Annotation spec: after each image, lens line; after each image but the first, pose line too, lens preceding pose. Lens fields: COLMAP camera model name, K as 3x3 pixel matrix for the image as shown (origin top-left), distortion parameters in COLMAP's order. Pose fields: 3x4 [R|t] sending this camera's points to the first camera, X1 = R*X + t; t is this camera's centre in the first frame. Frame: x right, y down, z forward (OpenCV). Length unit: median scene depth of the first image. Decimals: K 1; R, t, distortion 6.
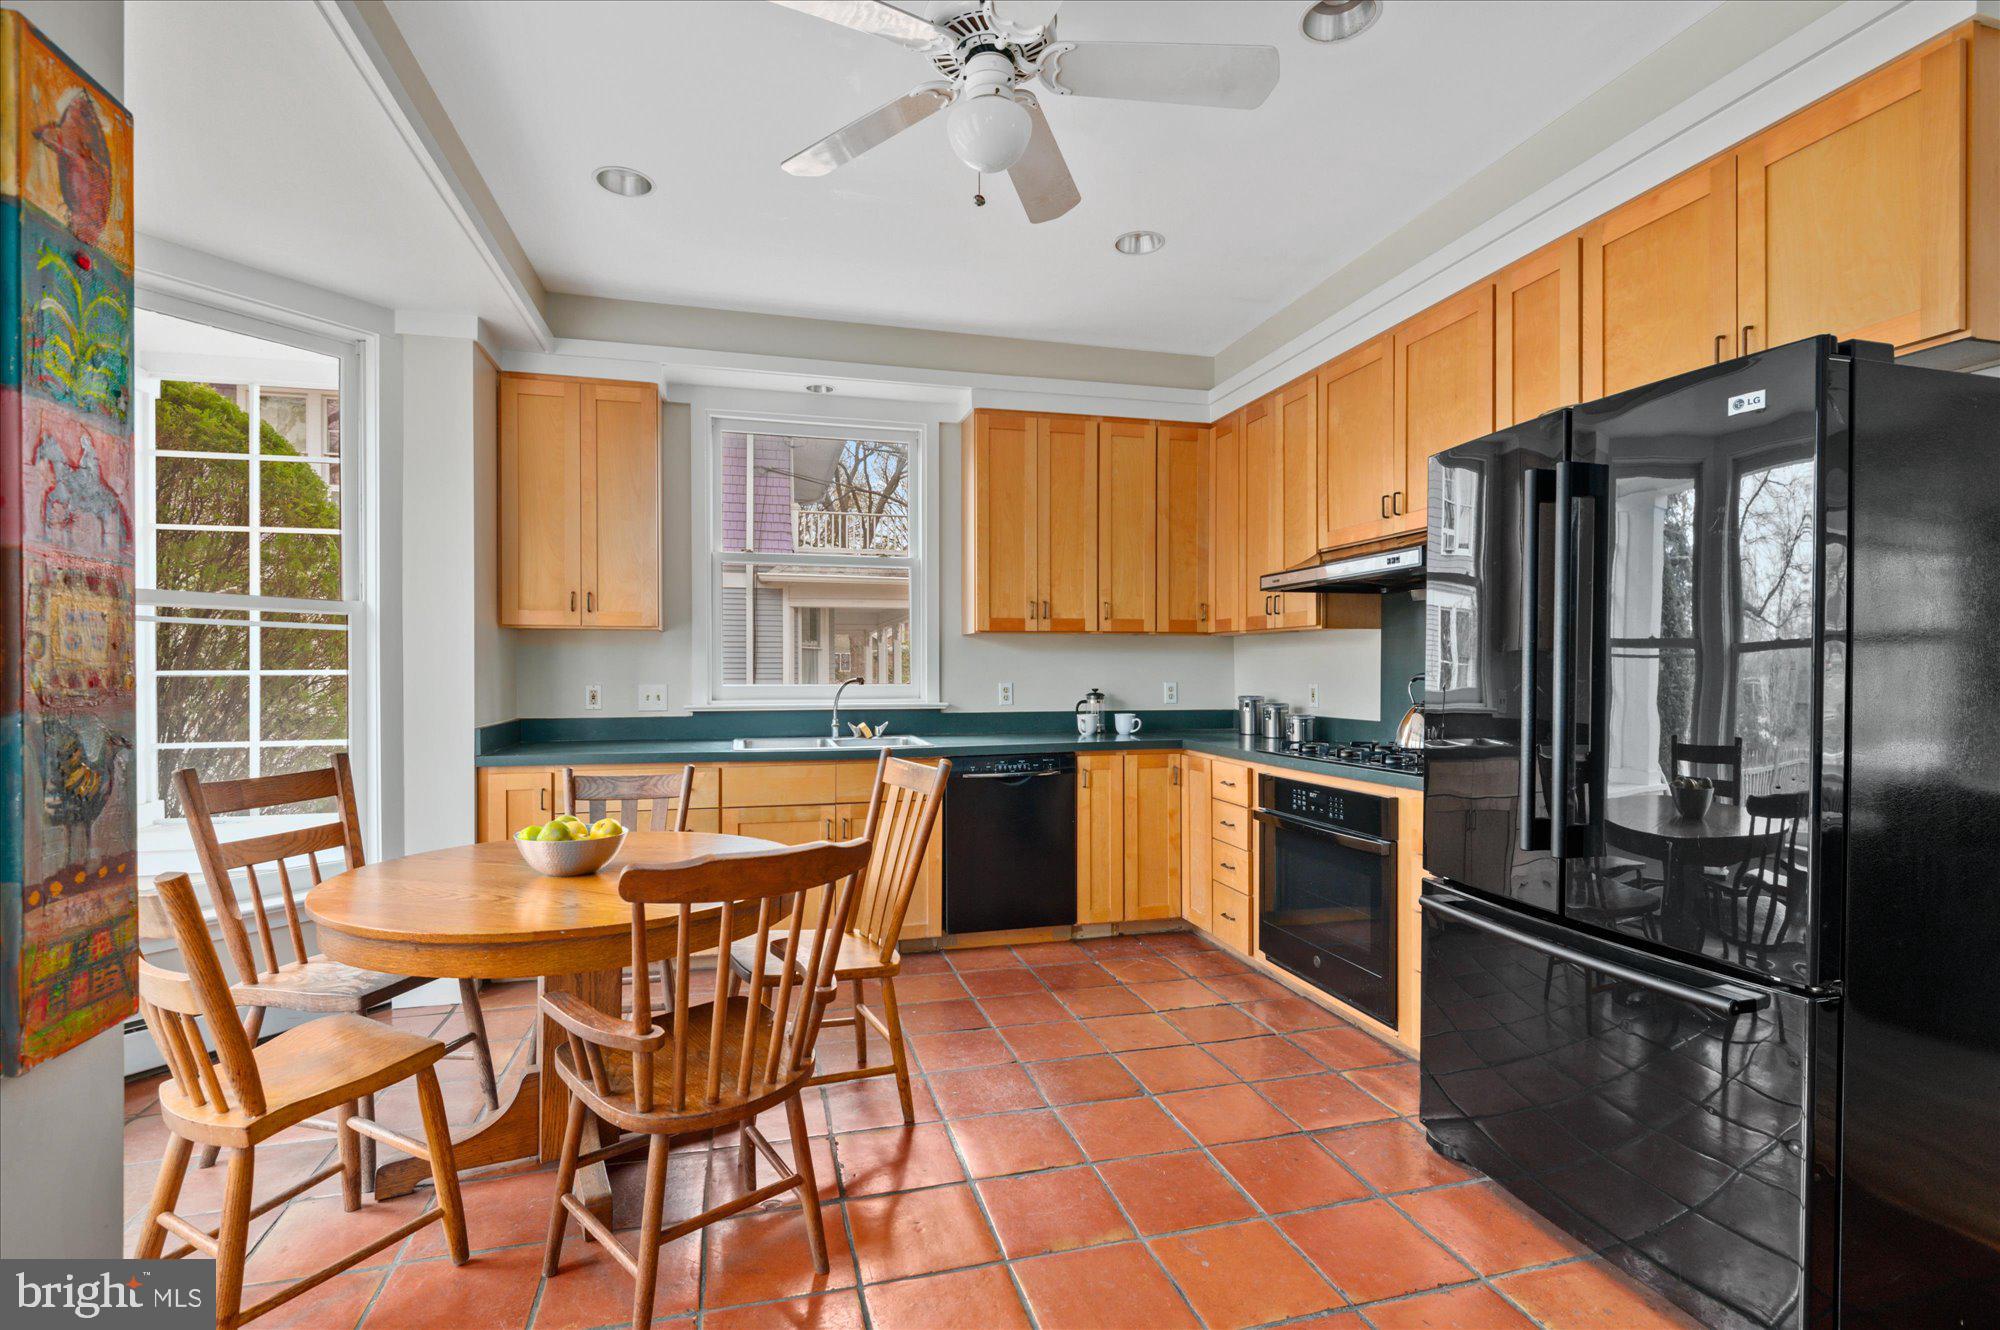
lens RADIAL K [[918.0, 0, 993.7], [0, 918.0, 674.0], [0, 0, 1]] dist [-0.001260, -0.001176]
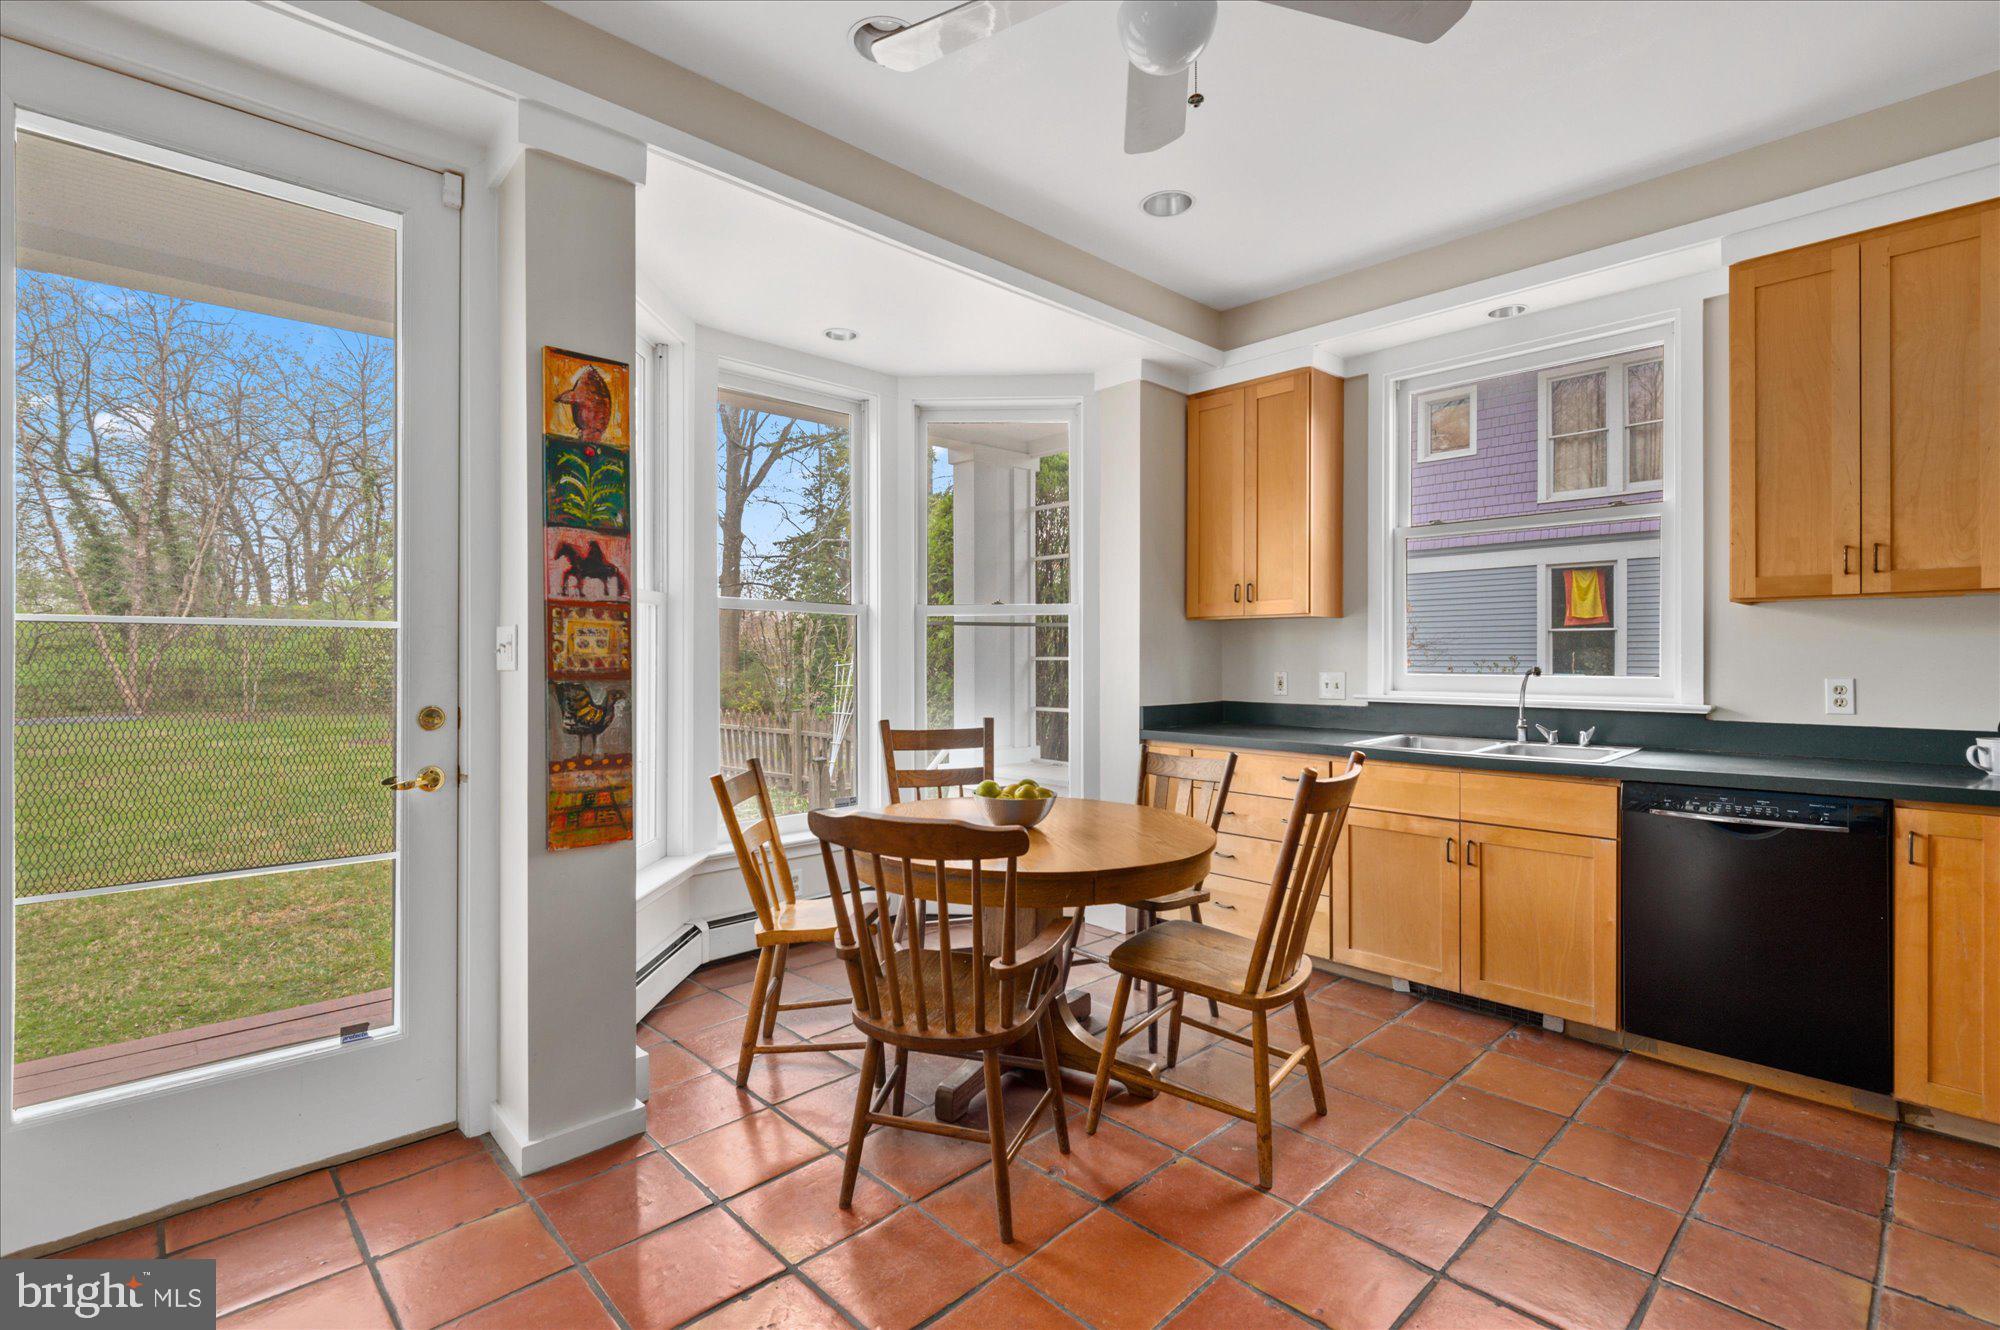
lens RADIAL K [[919.3, 0, 1001.4], [0, 919.3, 658.3], [0, 0, 1]] dist [0.000592, -0.000426]
pose [[0.482891, 0.002305, -0.875678, 0.330448], [-0.004207, 0.999991, 0.000312, -0.002206], [0.875671, 0.003533, 0.482896, 0.228617]]
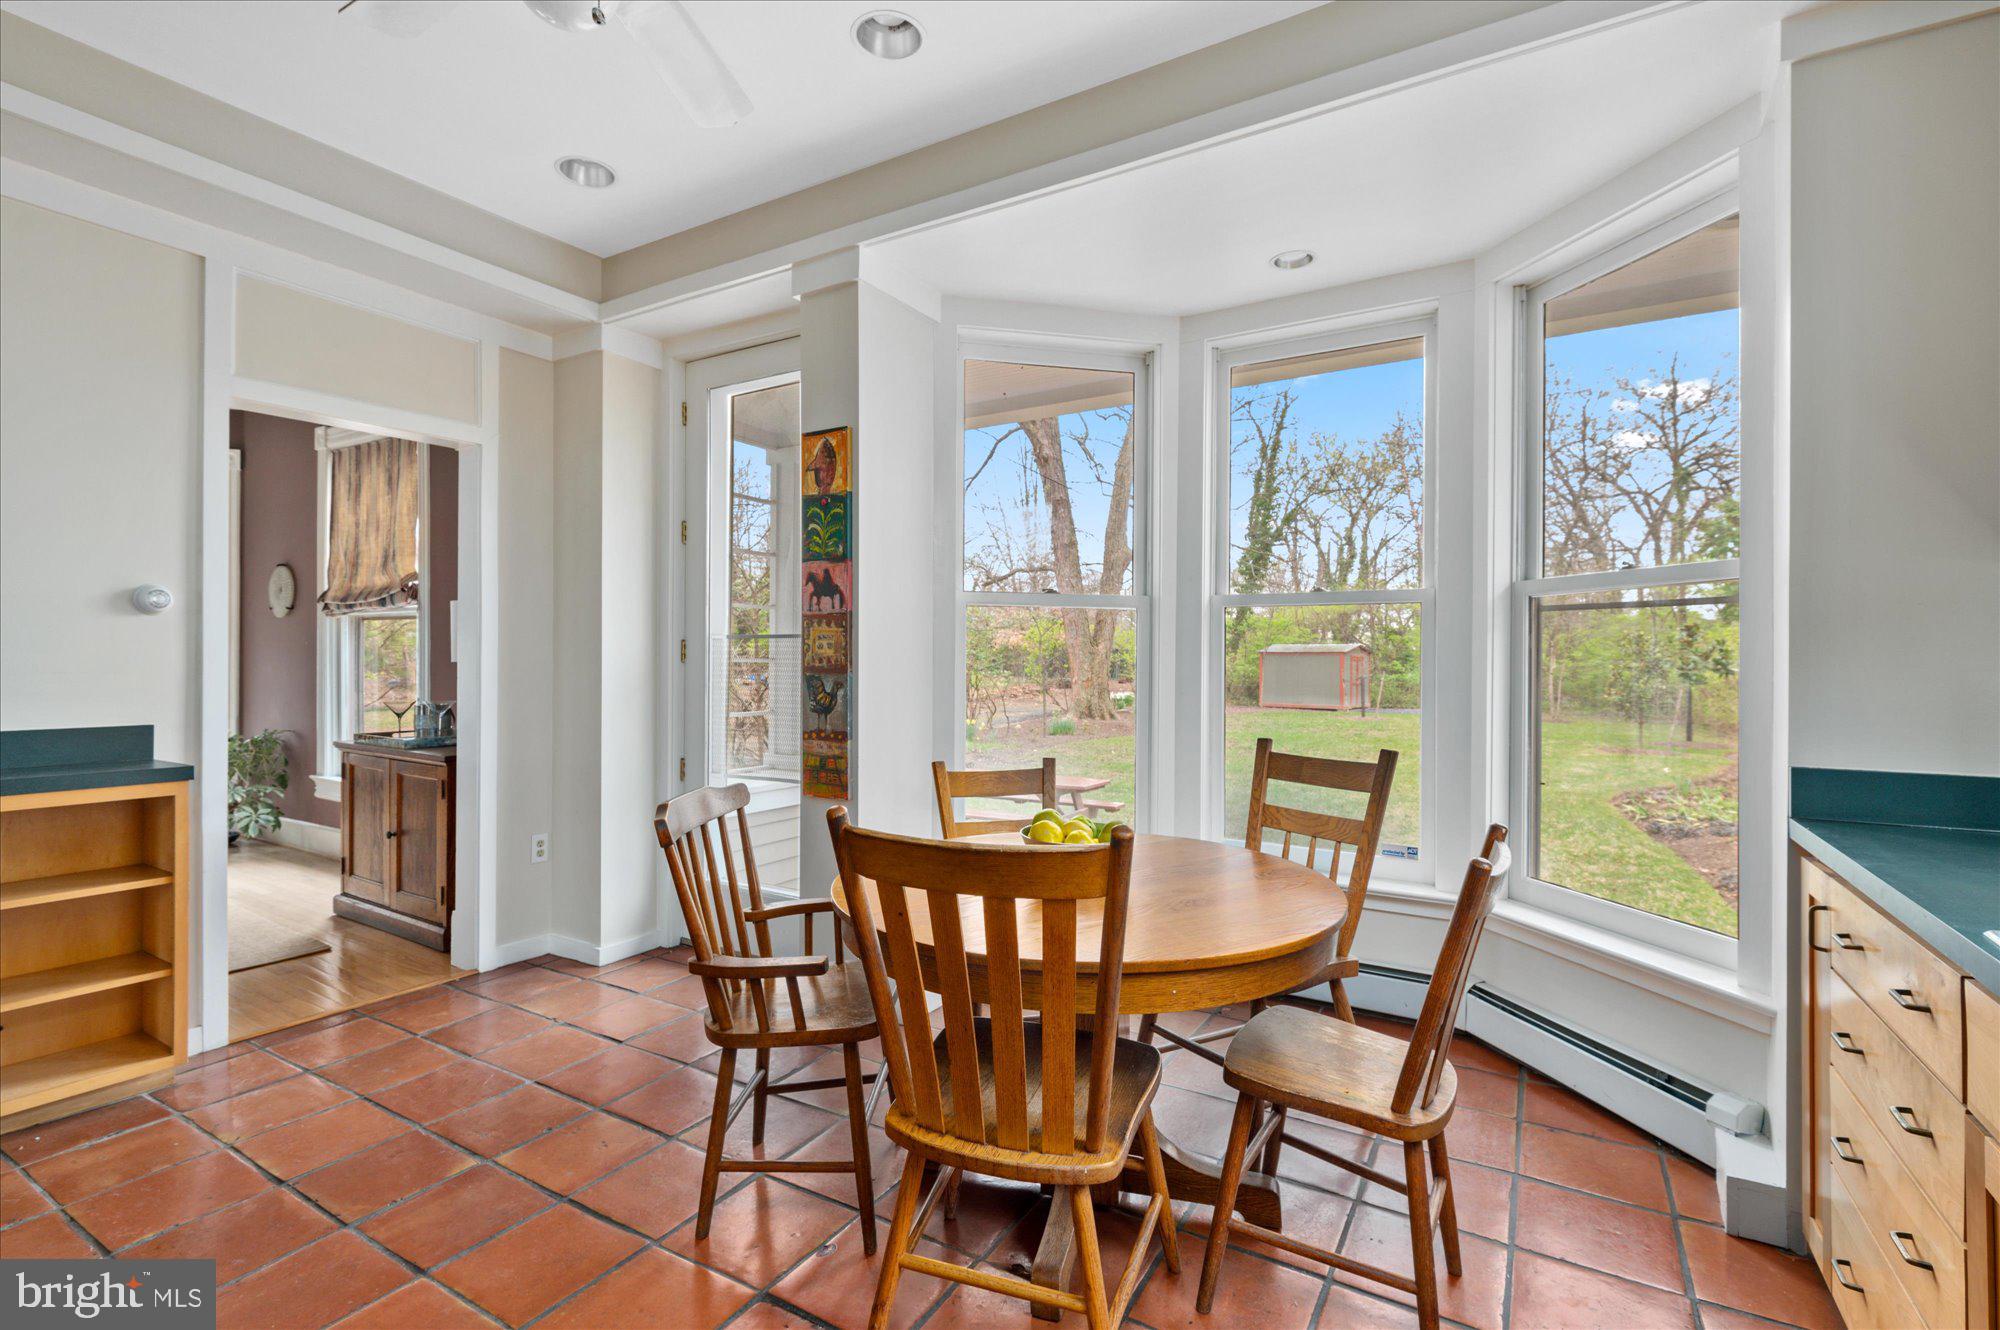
lens RADIAL K [[919.3, 0, 1001.4], [0, 919.3, 658.3], [0, 0, 1]] dist [0.000592, -0.000426]
pose [[-0.722637, -0.003654, -0.691219, 0.131553], [-0.008136, 0.999962, 0.003220, -0.003393], [0.691180, 0.007951, -0.722639, 0.914897]]
